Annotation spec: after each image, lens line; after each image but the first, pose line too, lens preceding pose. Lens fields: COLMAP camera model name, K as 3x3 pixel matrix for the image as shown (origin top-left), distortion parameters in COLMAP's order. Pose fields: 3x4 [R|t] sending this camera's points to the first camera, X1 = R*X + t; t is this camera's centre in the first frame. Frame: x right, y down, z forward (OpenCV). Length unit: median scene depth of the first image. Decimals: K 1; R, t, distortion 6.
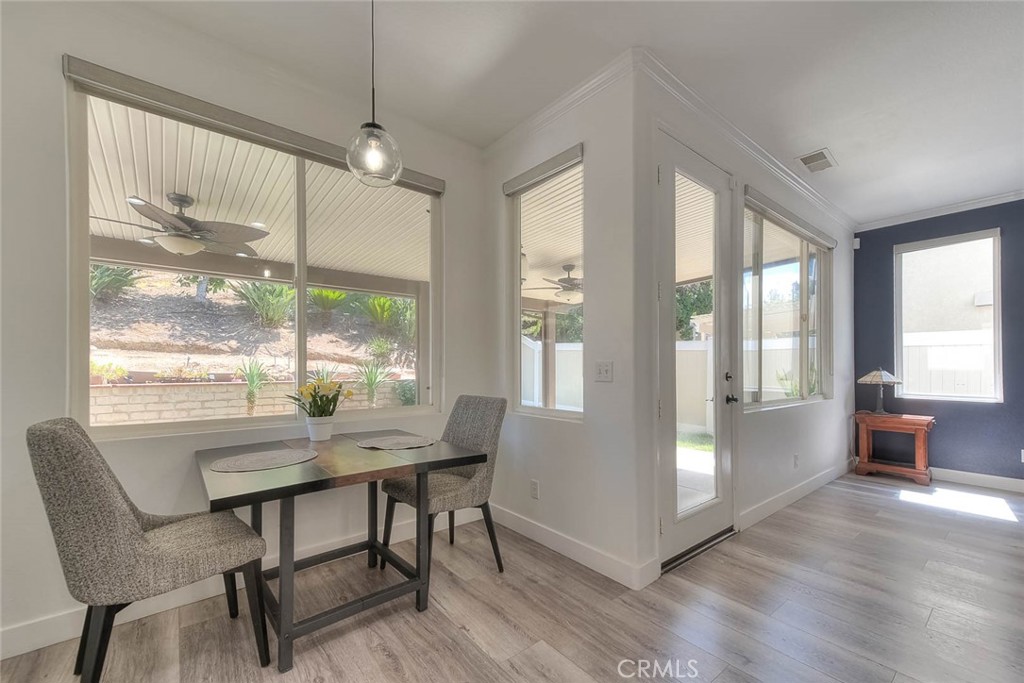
lens RADIAL K [[399.1, 0, 510.1], [0, 399.1, 361.6], [0, 0, 1]] dist [0.000049, -0.000005]
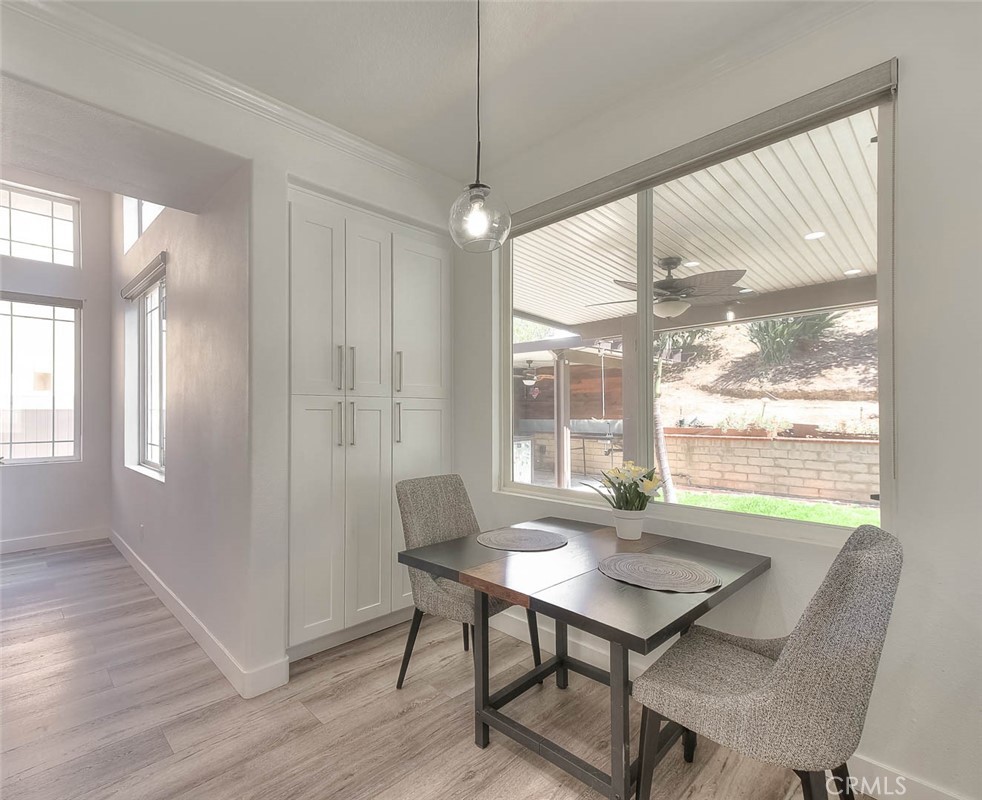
lens RADIAL K [[491.0, 0, 491.0], [0, 491.0, 400.0], [0, 0, 1]] dist [0.011269, 0.000019]
pose [[0.075192, -0.018973, -0.996989, 0.149719], [0.013671, 0.999745, -0.017994, -0.020794], [0.997075, -0.012277, 0.075432, 0.194980]]
